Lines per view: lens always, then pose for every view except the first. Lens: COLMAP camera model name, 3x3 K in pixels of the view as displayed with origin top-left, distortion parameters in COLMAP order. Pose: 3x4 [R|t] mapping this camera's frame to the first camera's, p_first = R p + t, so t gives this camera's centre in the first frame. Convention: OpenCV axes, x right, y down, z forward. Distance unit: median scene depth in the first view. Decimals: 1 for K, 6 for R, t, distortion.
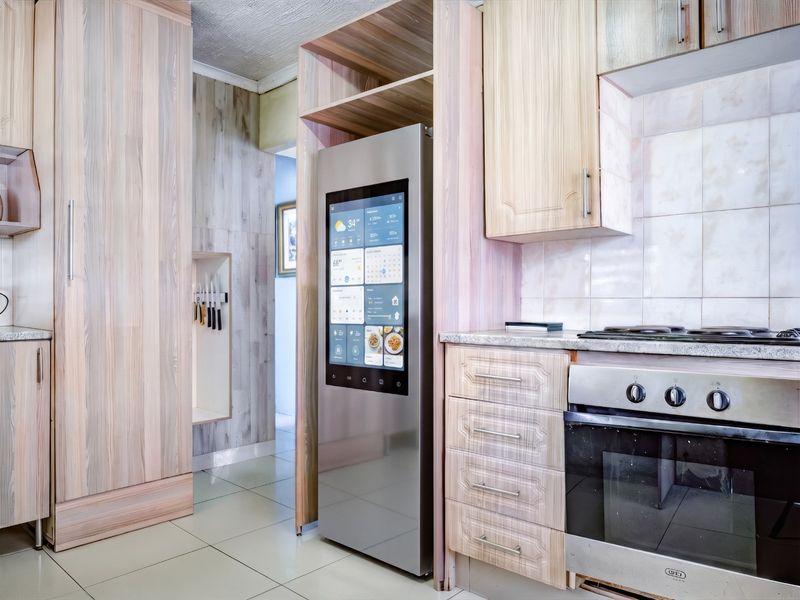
lens RADIAL K [[564.5, 0, 402.1], [0, 564.5, 300.8], [0, 0, 1]] dist [-0.006975, -0.005769]
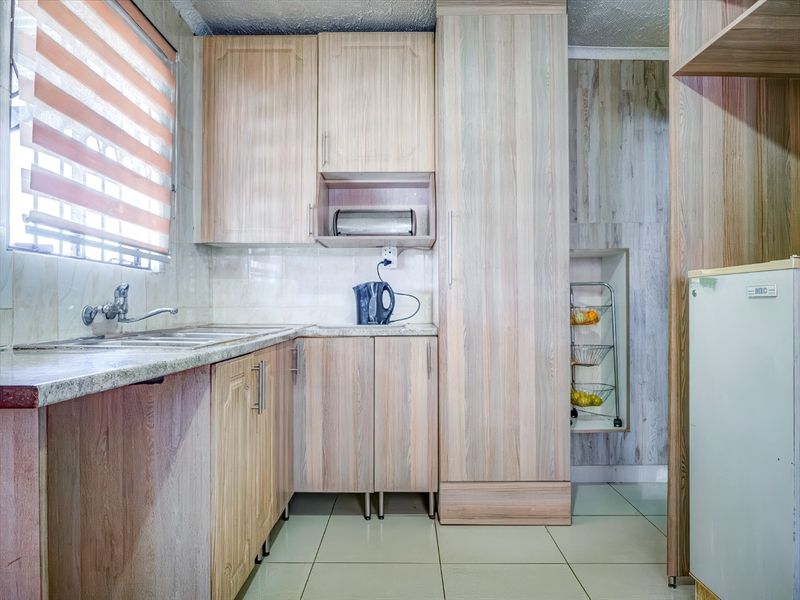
lens RADIAL K [[564.5, 0, 402.1], [0, 564.5, 300.8], [0, 0, 1]] dist [-0.006975, -0.005769]
pose [[0.672353, -0.002023, -0.740228, 0.156840], [0.004948, 0.999986, 0.001761, -0.004466], [0.740214, -0.004846, 0.672354, 0.165896]]
